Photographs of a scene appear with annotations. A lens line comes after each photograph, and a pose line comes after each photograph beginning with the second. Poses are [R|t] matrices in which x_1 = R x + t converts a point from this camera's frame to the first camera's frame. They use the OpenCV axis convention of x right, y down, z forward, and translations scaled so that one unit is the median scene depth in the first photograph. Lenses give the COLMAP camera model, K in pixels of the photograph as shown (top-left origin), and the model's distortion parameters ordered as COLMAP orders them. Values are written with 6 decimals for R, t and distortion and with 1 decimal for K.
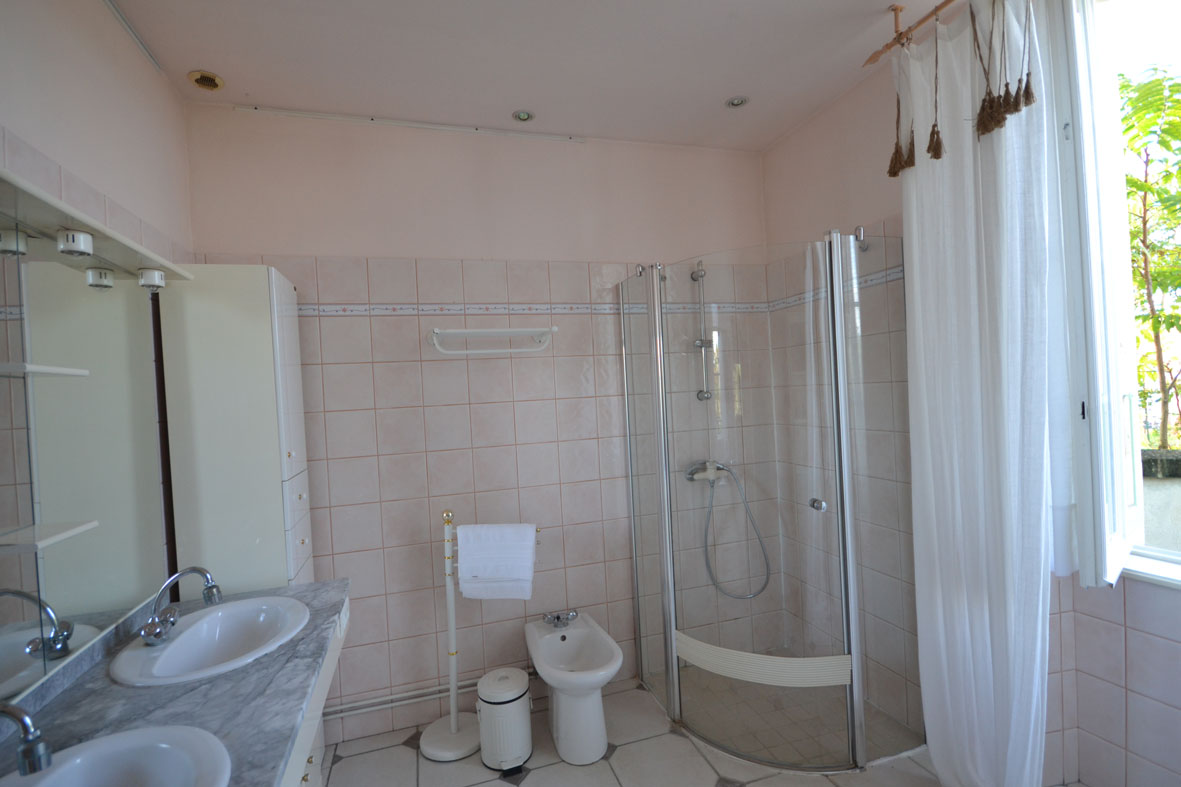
lens RADIAL K [[526.9, 0, 581.1], [0, 526.9, 396.4], [0, 0, 1]] dist [-0.004139, -0.002713]
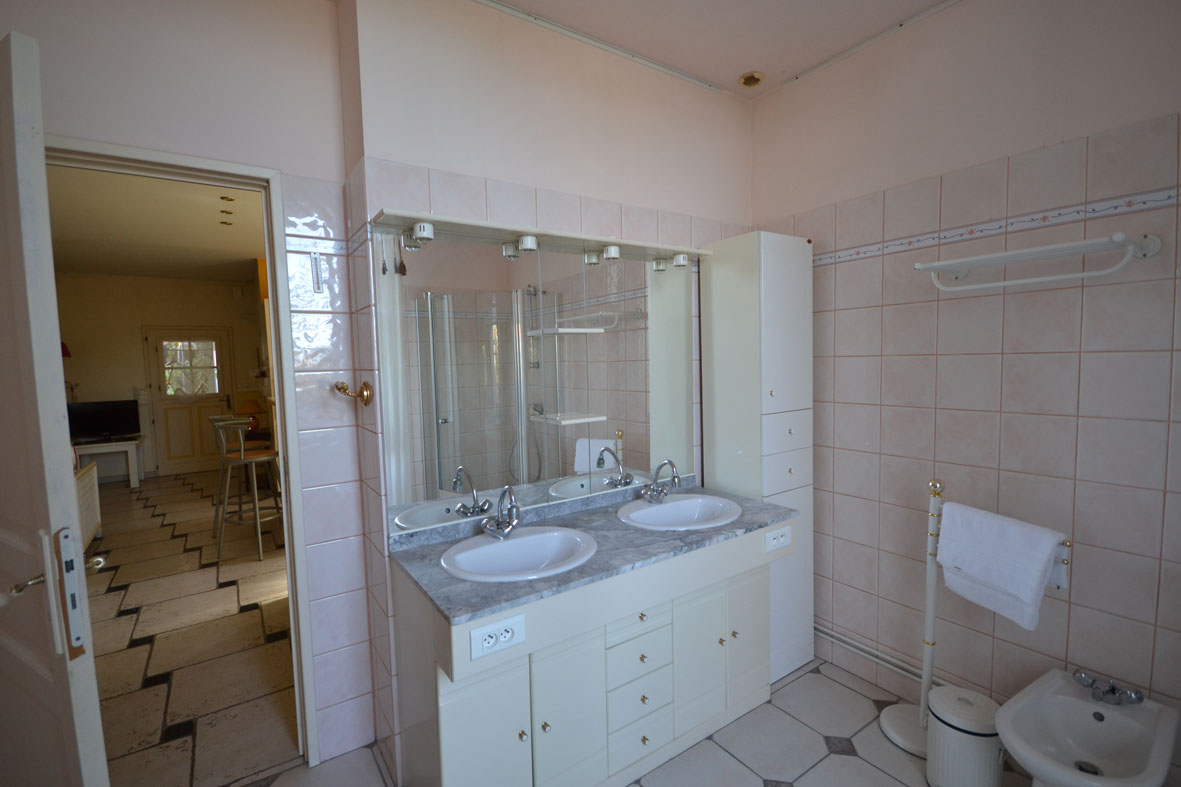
lens RADIAL K [[526.9, 0, 579.7], [0, 526.9, 397.2], [0, 0, 1]] dist [-0.004139, -0.002713]
pose [[0.287123, 0.112933, -0.951213, 0.378505], [0.005650, 0.992809, 0.119577, -0.019243], [0.957877, -0.039708, 0.284420, 0.226539]]
